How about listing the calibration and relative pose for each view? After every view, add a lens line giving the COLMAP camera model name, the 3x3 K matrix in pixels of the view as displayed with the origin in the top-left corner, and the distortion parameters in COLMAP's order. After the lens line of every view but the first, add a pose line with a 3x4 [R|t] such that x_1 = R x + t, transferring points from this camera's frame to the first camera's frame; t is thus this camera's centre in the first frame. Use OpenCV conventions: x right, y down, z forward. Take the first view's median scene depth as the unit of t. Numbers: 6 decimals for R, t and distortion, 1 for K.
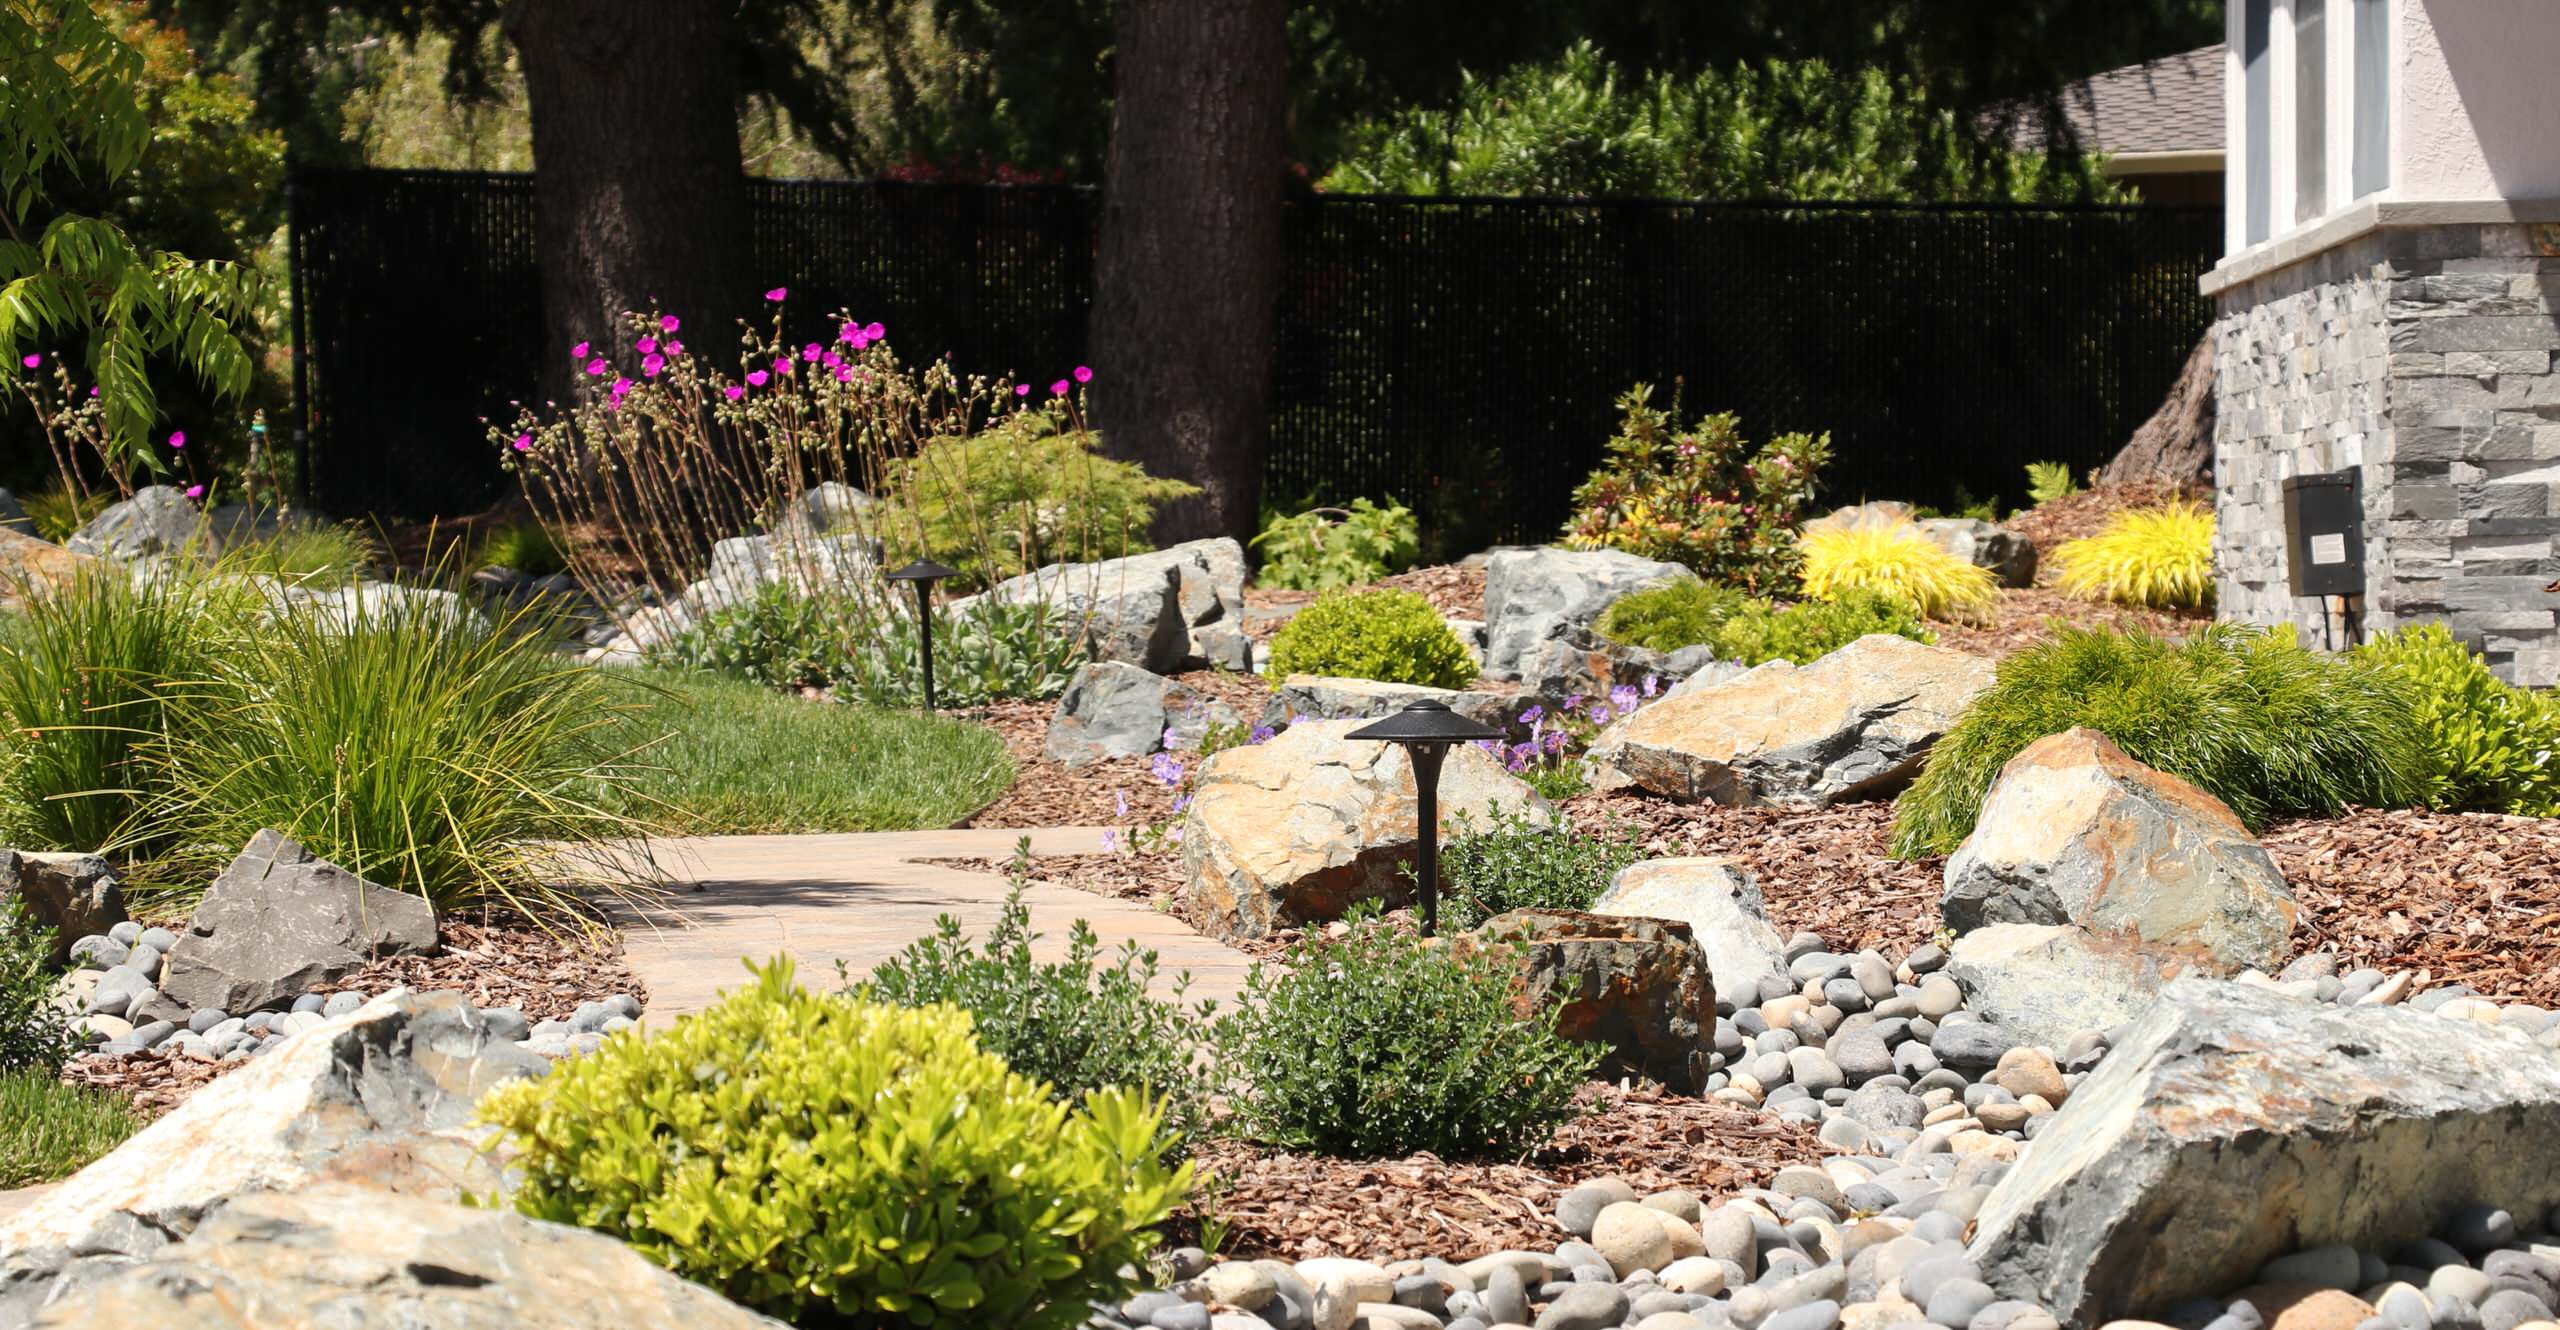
lens RADIAL K [[8047.6, 0, 1380.2], [0, 8047.6, 567.7], [0, 0, 1]] dist [0.469284, 1.693414]
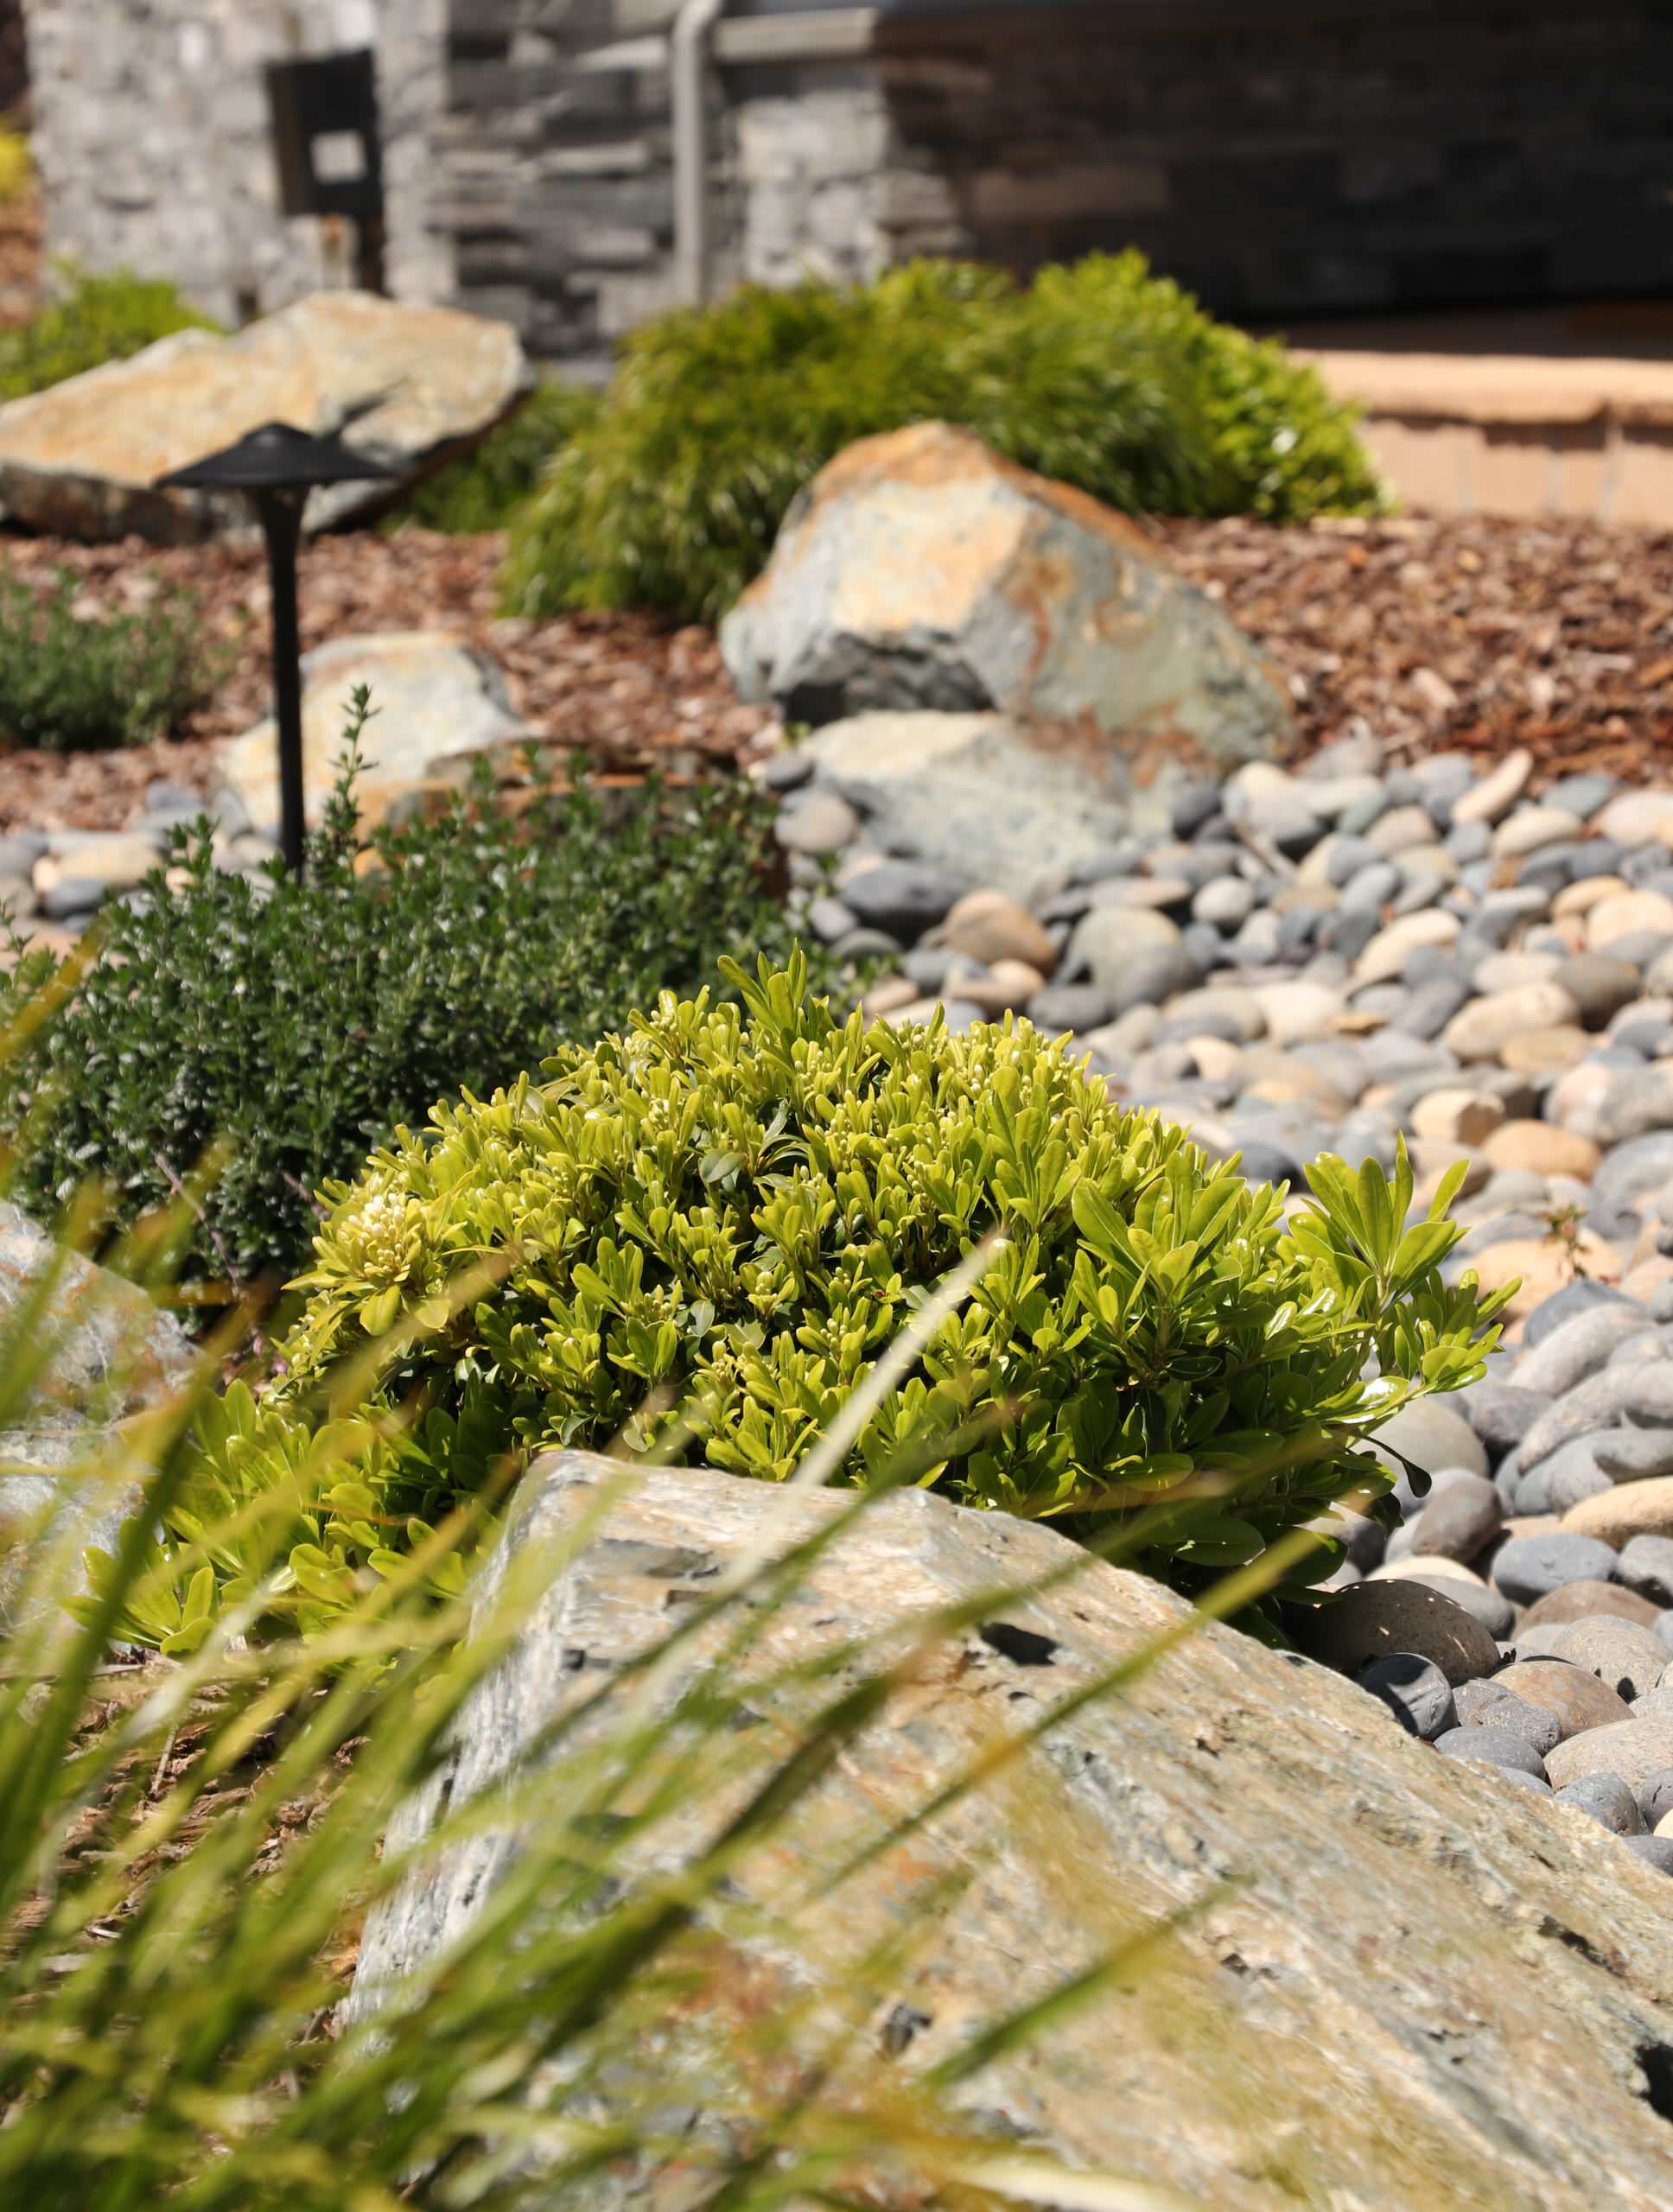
lens RADIAL K [[9616.3, 0, 836.5], [0, 9616.3, 1106.0], [0, 0, 1]] dist [0.908630, 4.853076]
pose [[0.966511, -0.050882, 0.251532, -0.123800], [0.026778, 0.994793, 0.098340, -0.003745], [-0.255226, -0.088312, 0.962840, 0.180068]]
